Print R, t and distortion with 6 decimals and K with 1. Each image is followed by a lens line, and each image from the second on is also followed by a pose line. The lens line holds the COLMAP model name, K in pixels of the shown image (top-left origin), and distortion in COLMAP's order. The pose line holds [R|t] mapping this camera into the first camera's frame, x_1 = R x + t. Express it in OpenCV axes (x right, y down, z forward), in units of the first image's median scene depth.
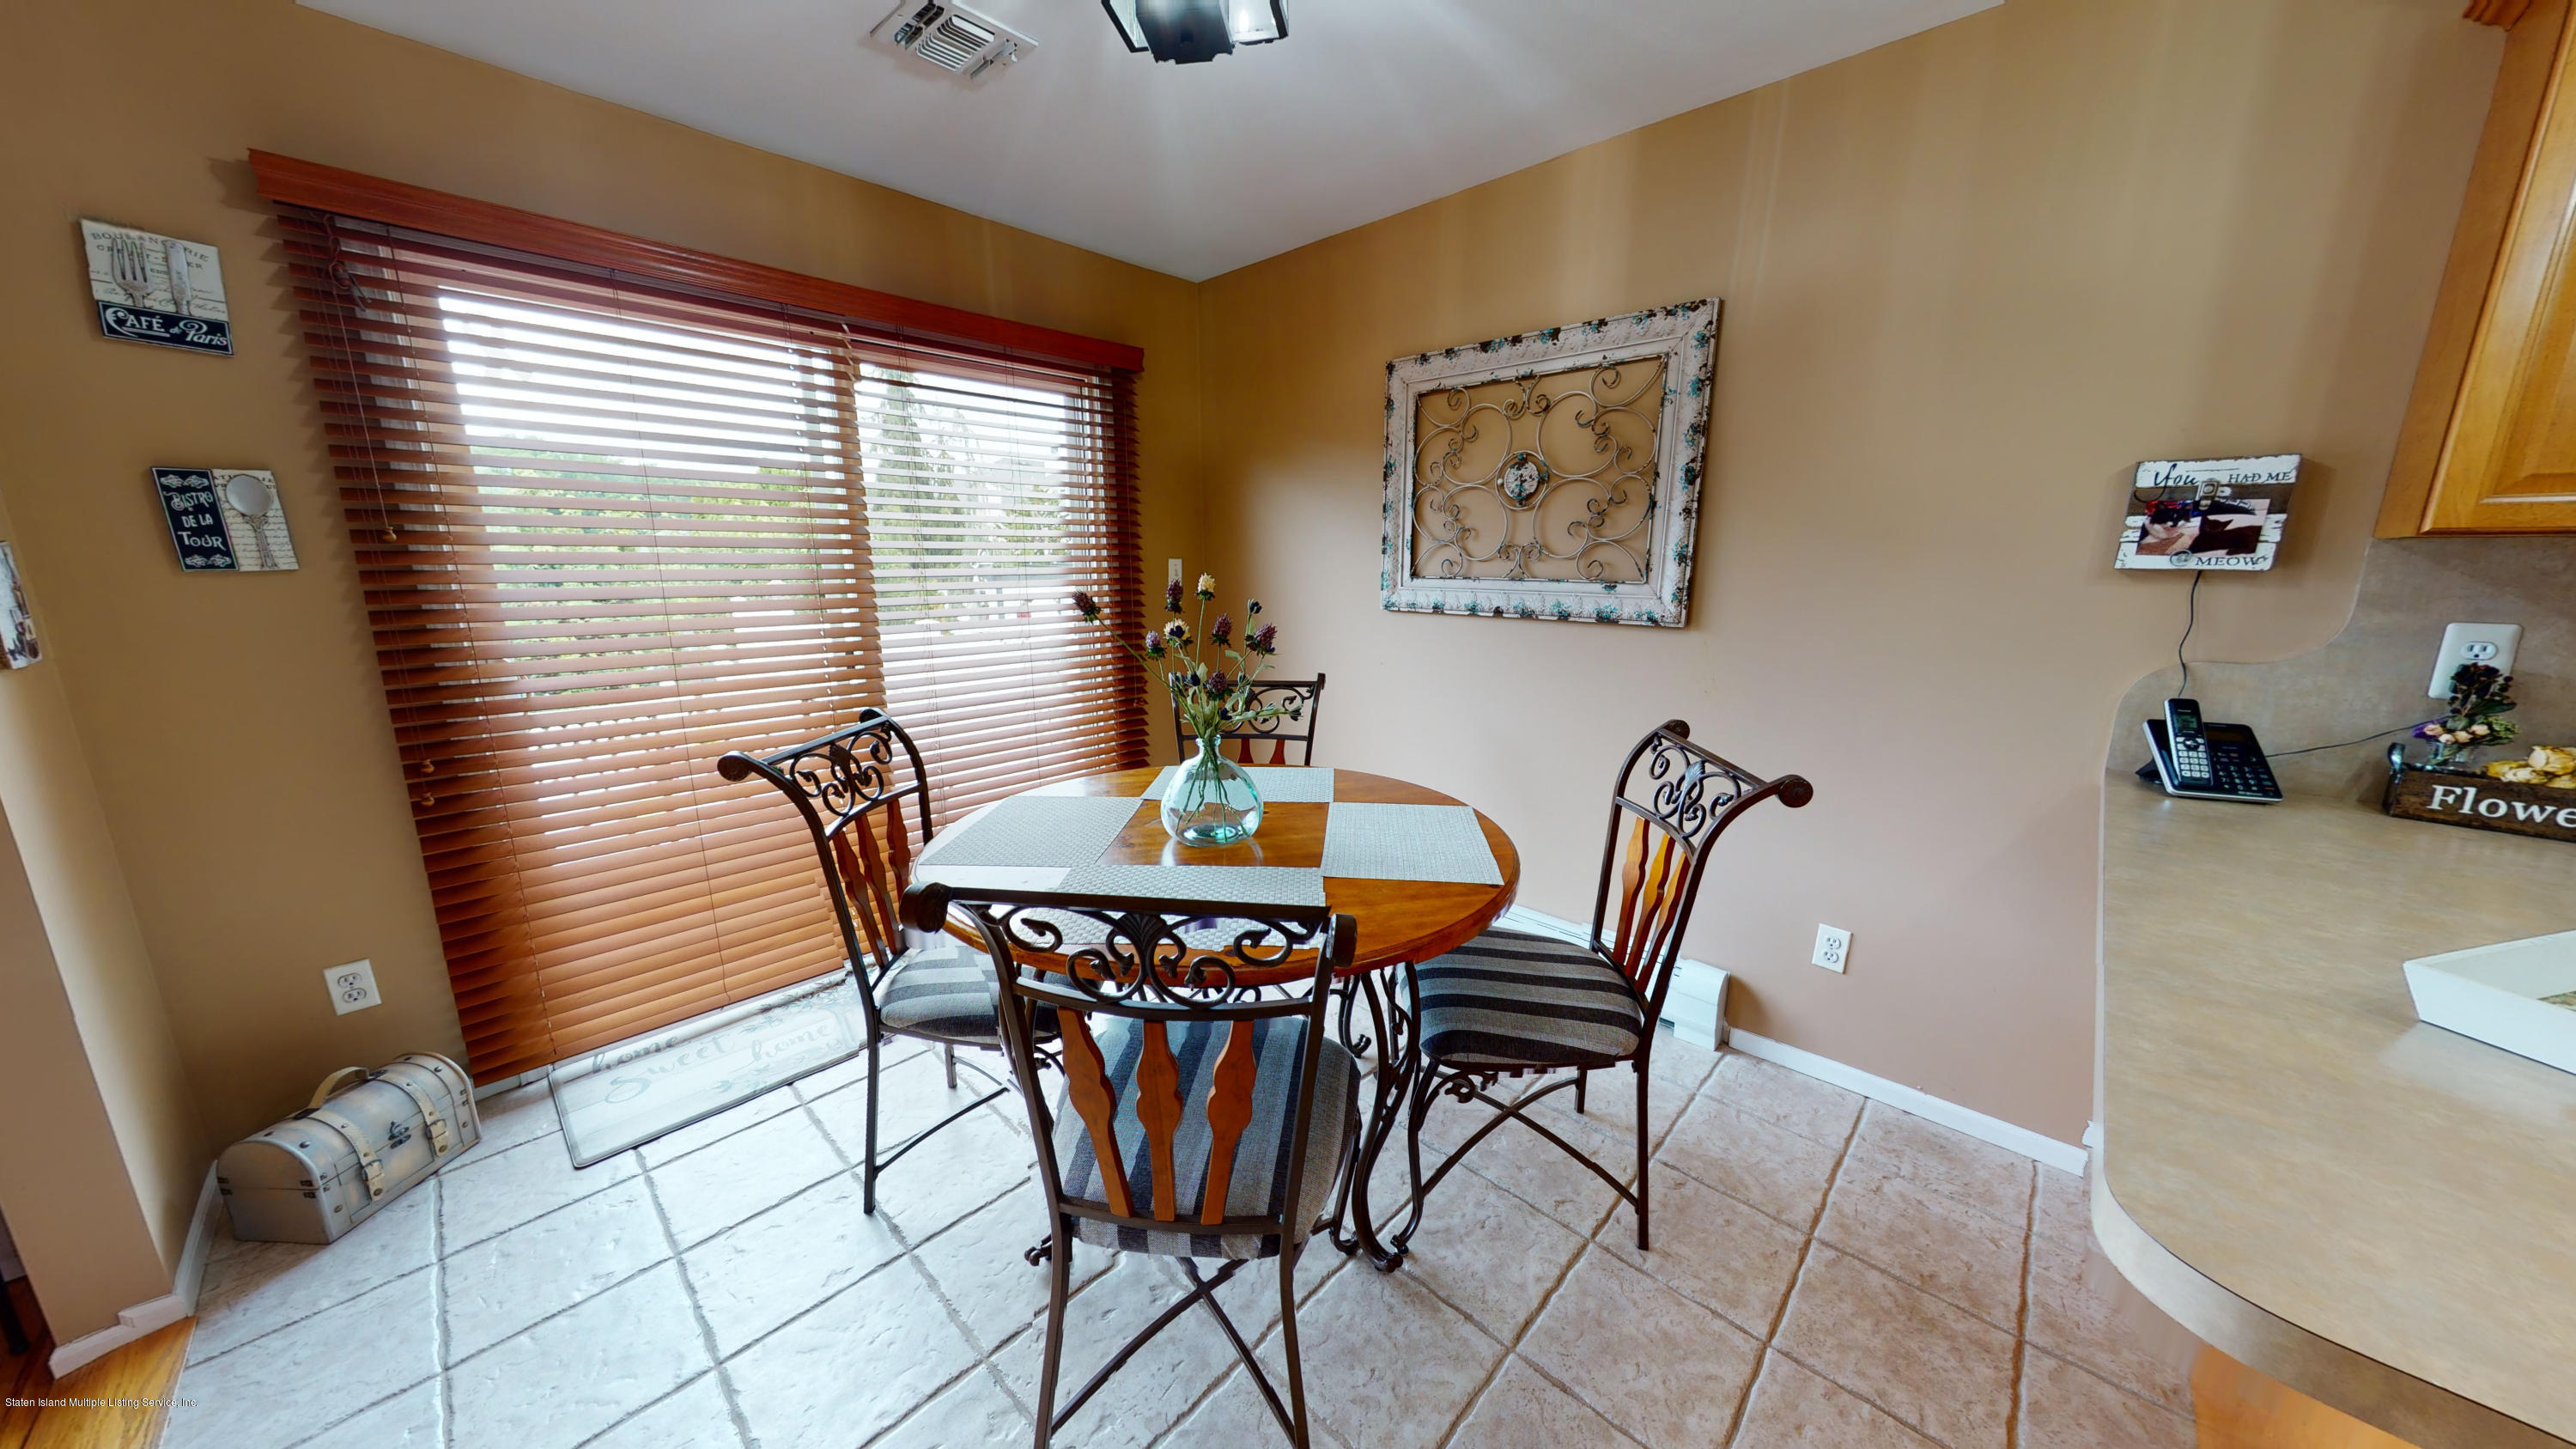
lens RADIAL K [[812.1, 0, 1292.6], [0, 812.1, 729.1], [0, 0, 1]] dist [-0.000224, 0.000143]
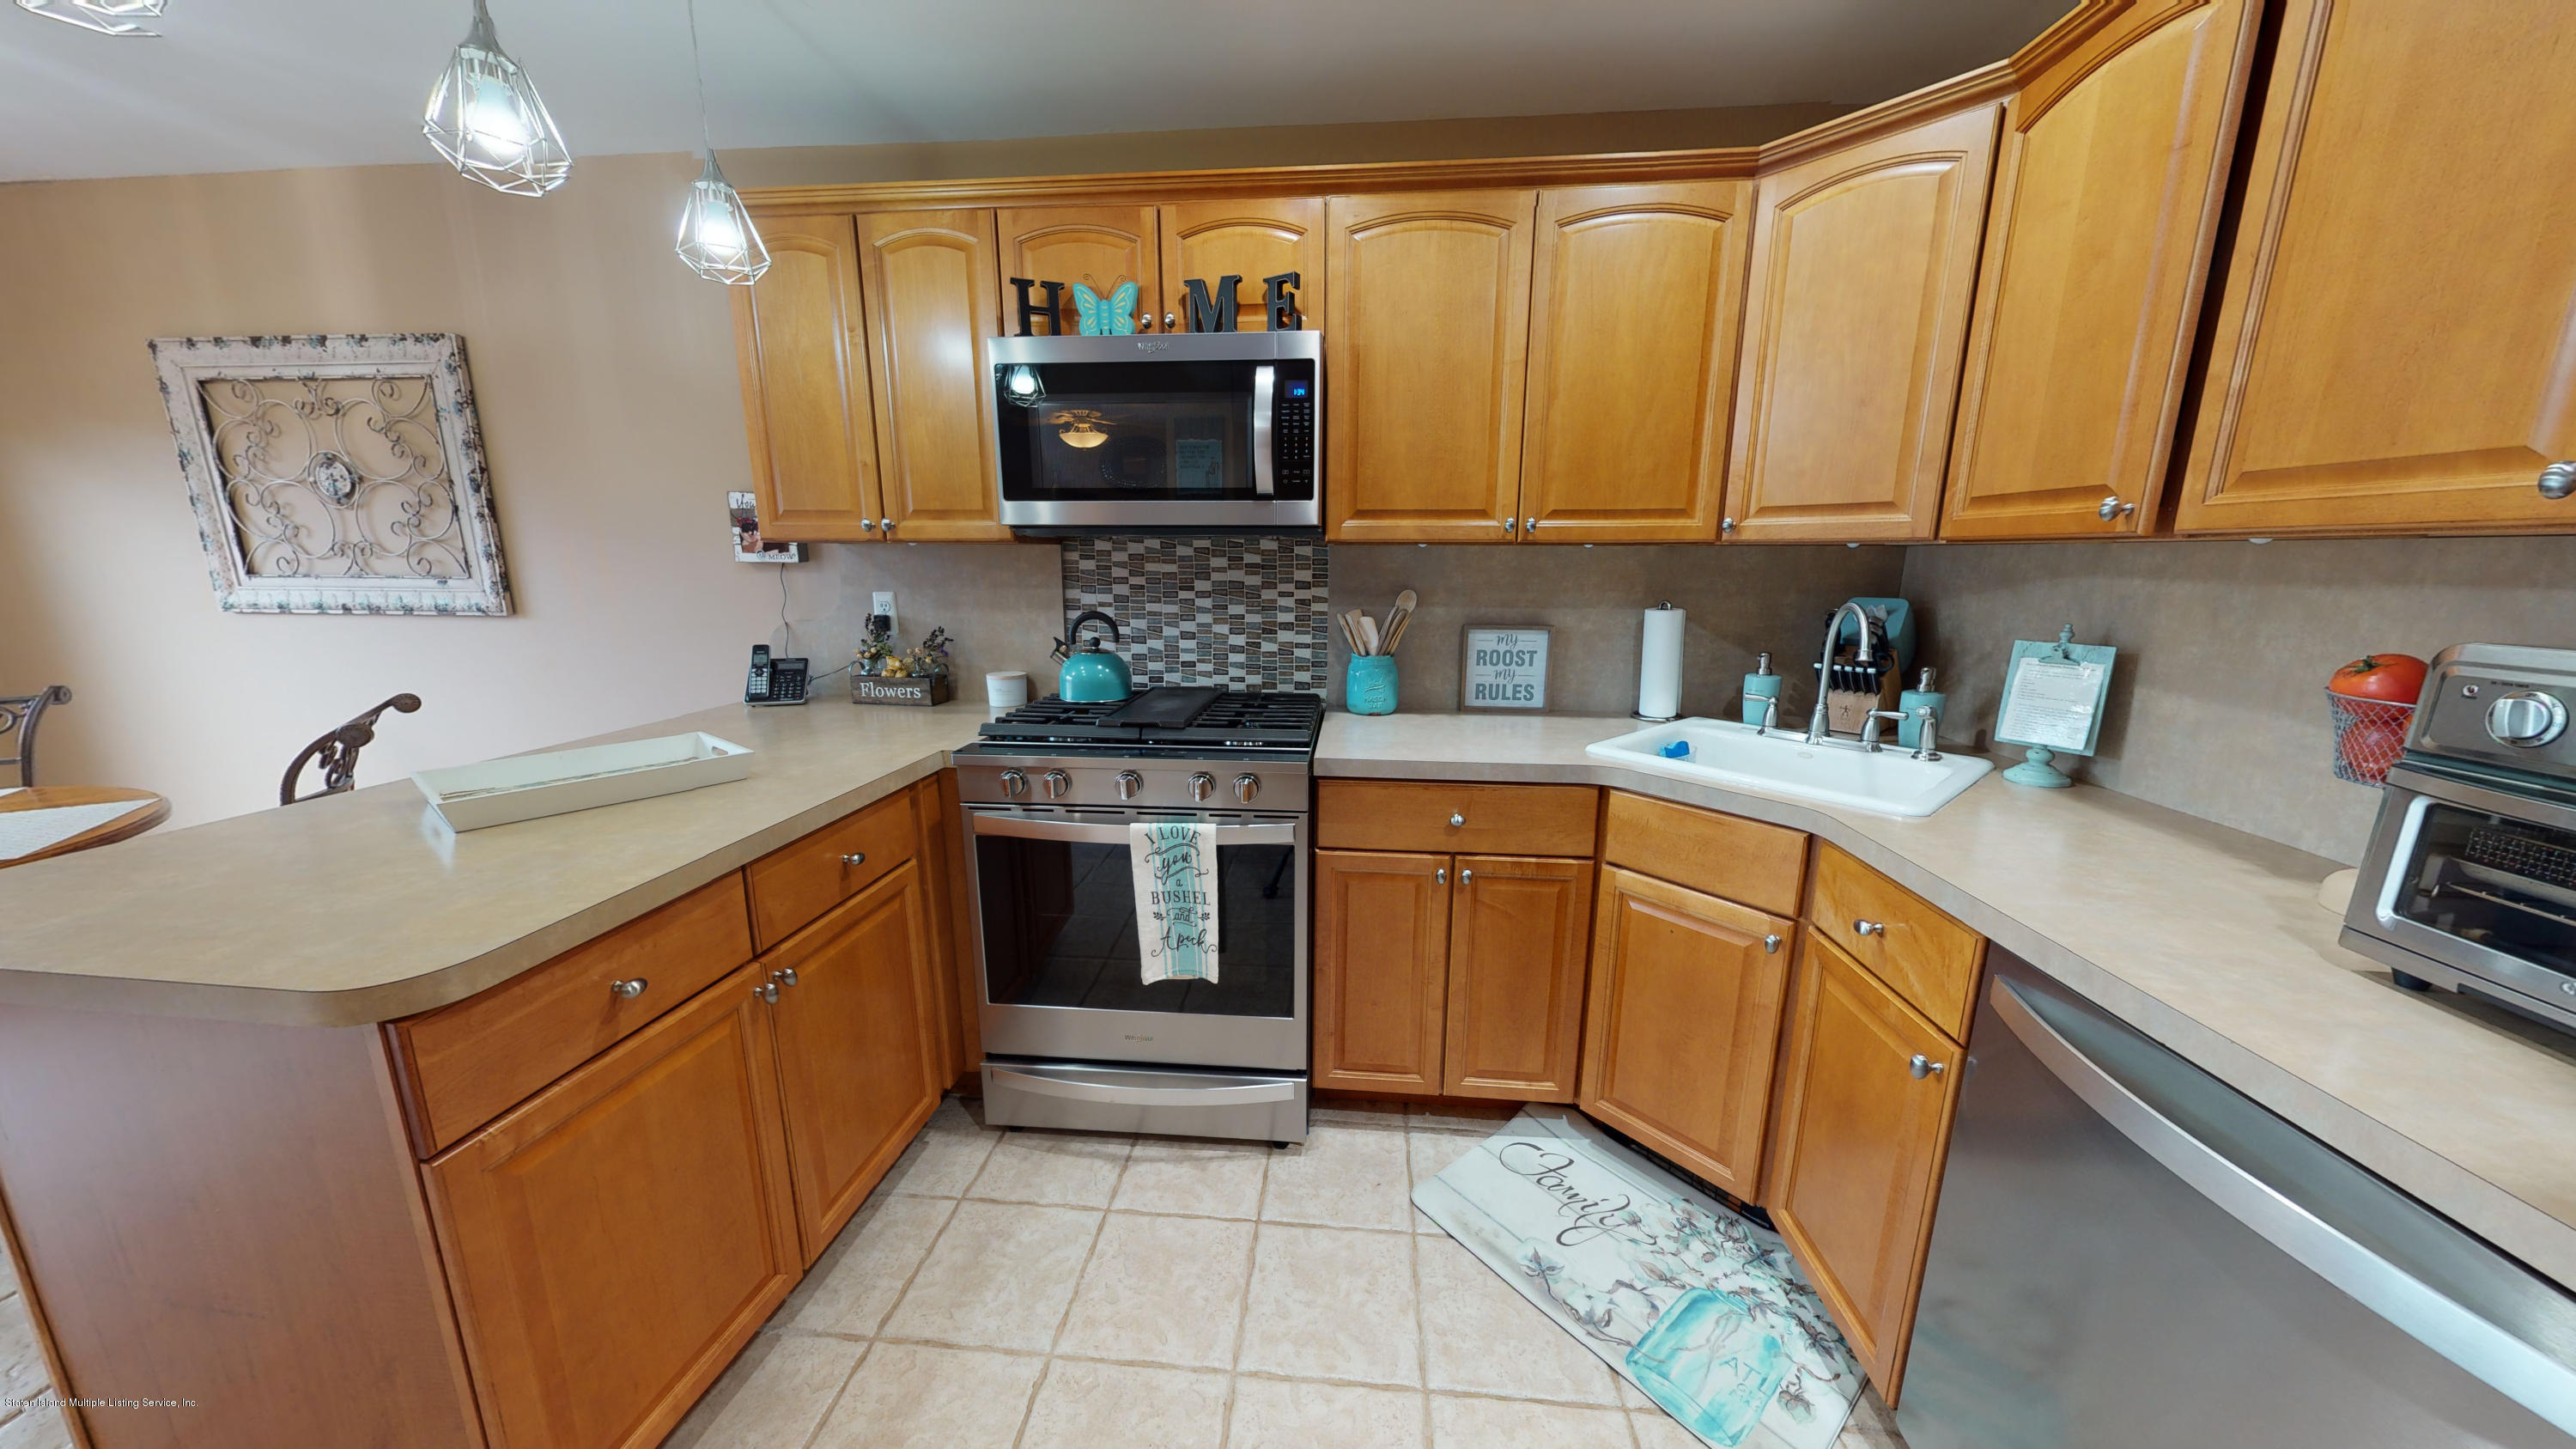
lens RADIAL K [[812.1, 0, 1287.7], [0, 812.1, 724.5], [0, 0, 1]] dist [-0.000224, 0.000143]
pose [[0.787714, -0.122369, 0.603766, 0.588907], [0.127146, 0.991265, 0.035023, 0.119131], [-0.602778, 0.049178, 0.796392, -0.535660]]
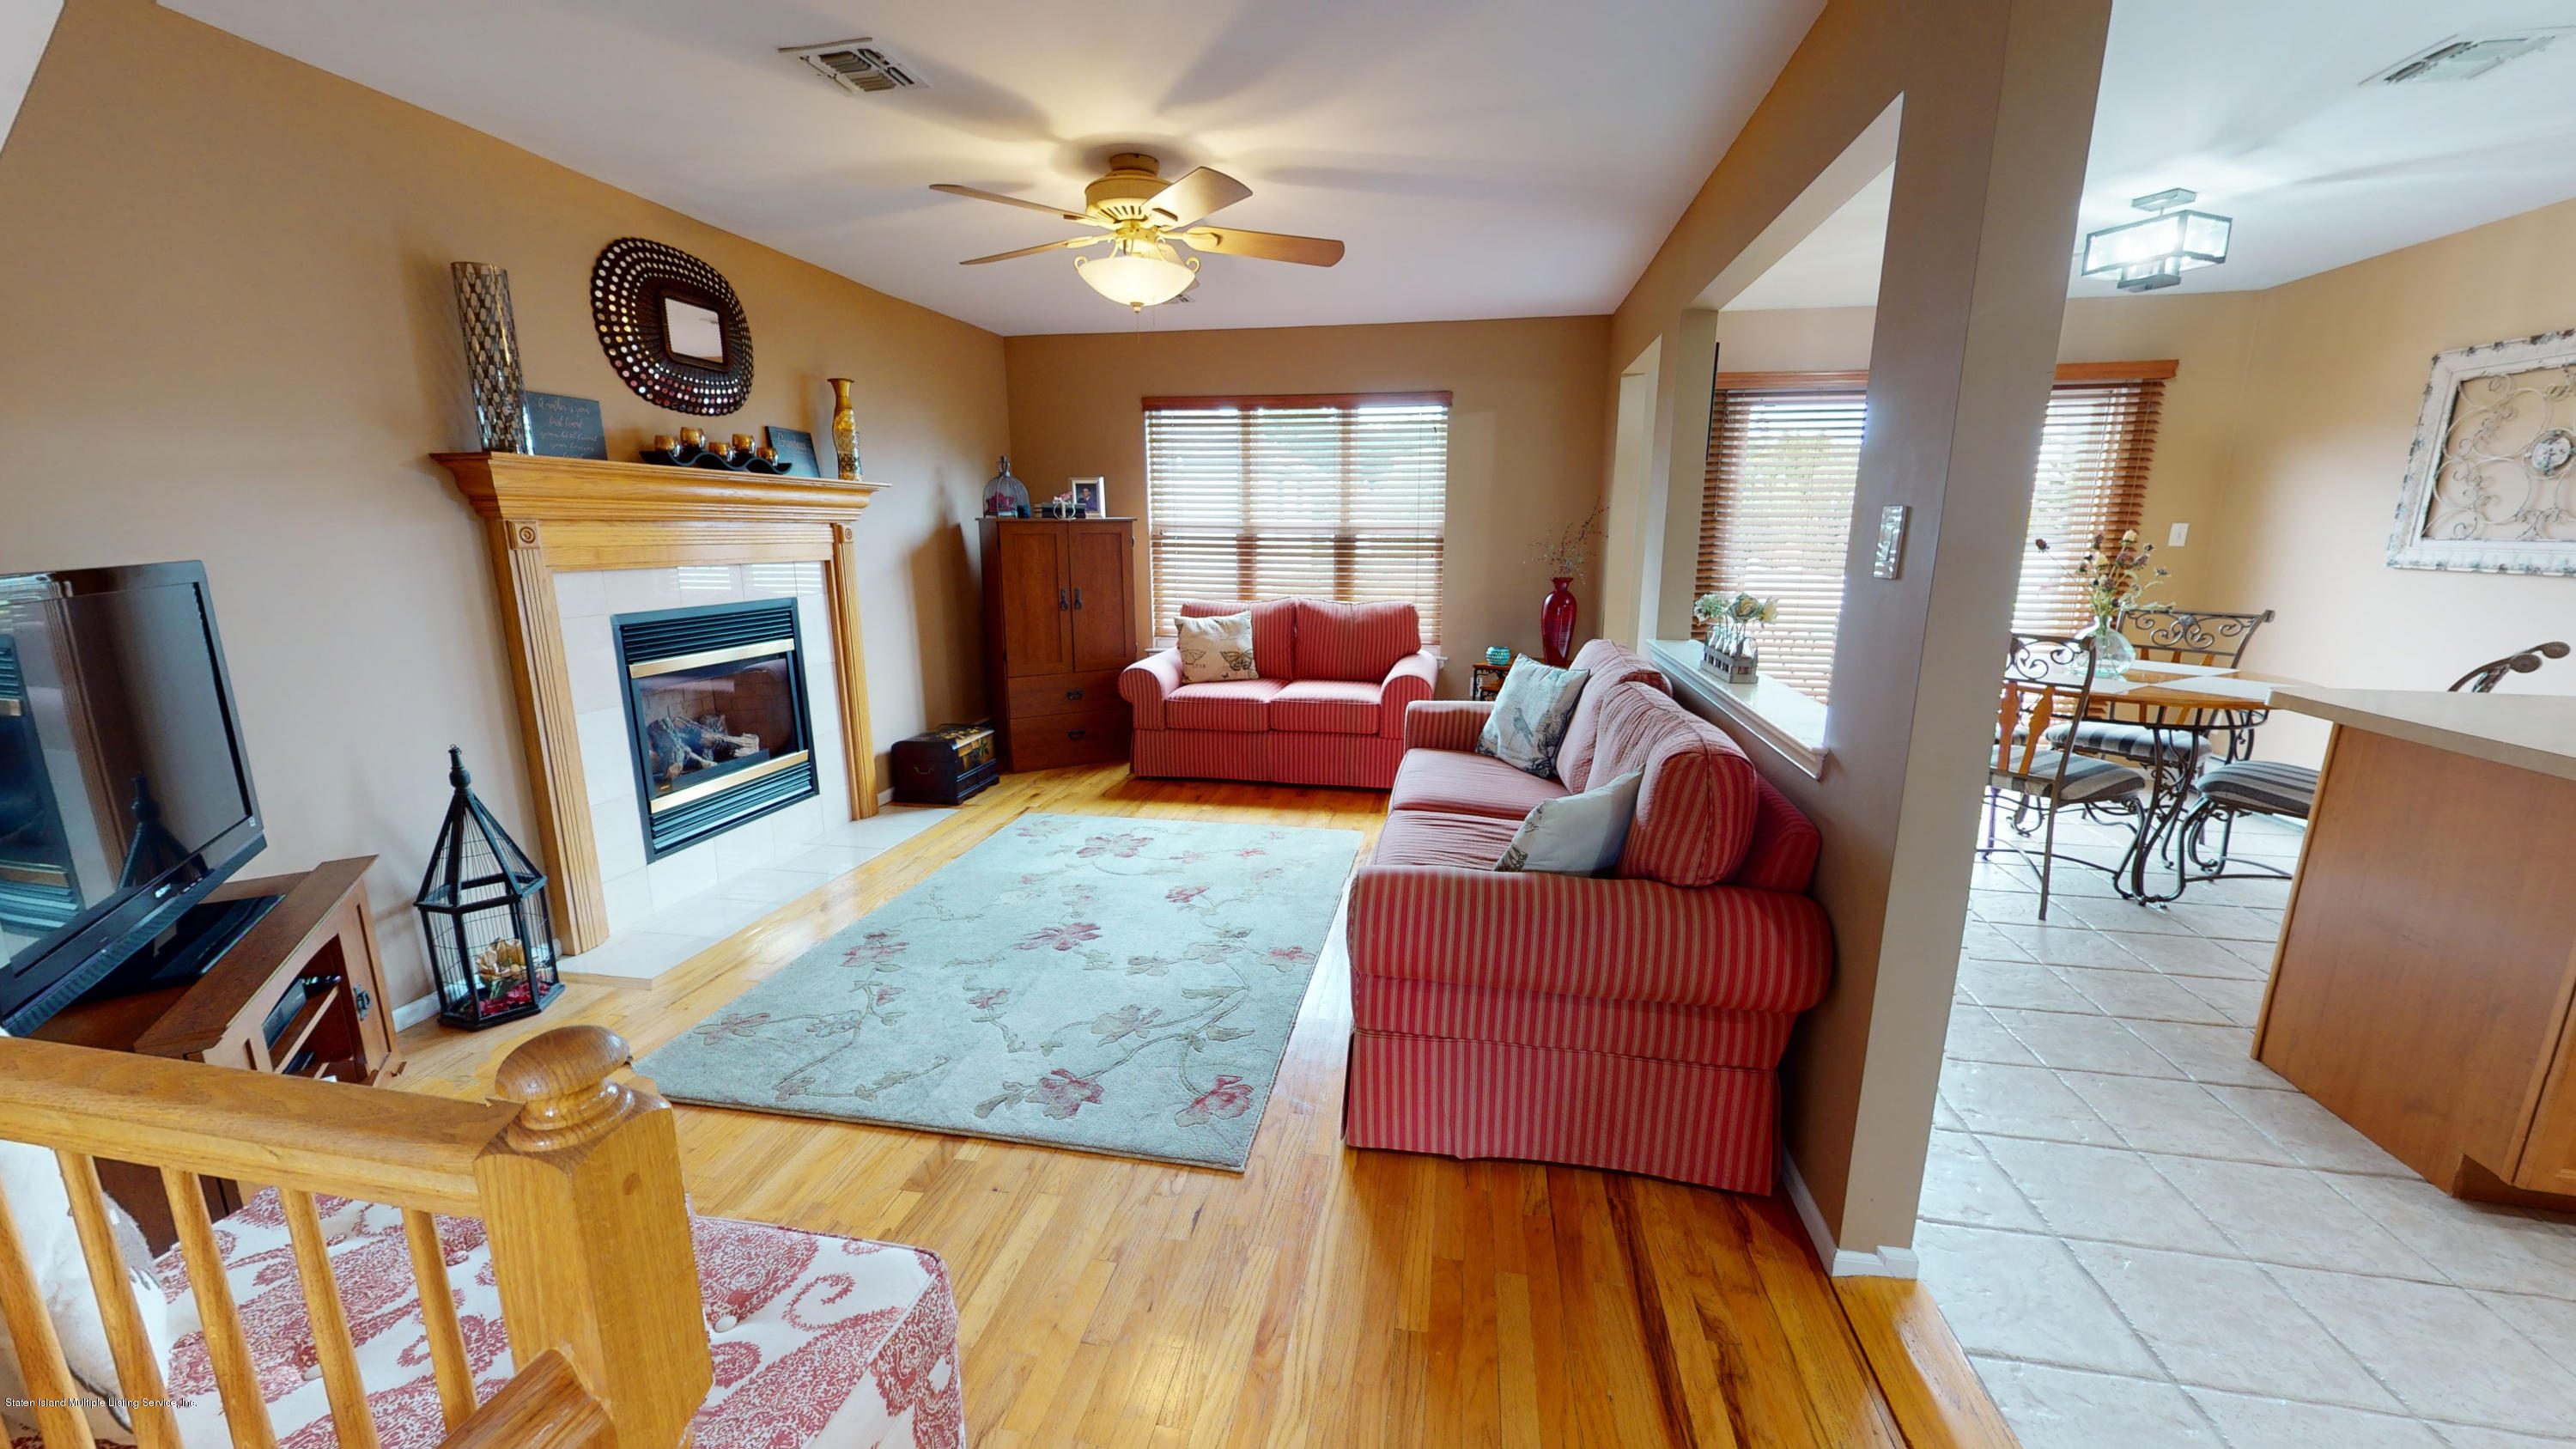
lens RADIAL K [[943.1, 0, 1290.3], [0, 943.1, 728.6], [0, 0, 1]] dist [0.000488, 0.000115]
pose [[0.537112, 0.178123, -0.824490, 0.508256], [-0.176034, 0.979598, 0.096956, 0.265926], [0.824938, 0.093062, 0.557509, -1.210046]]
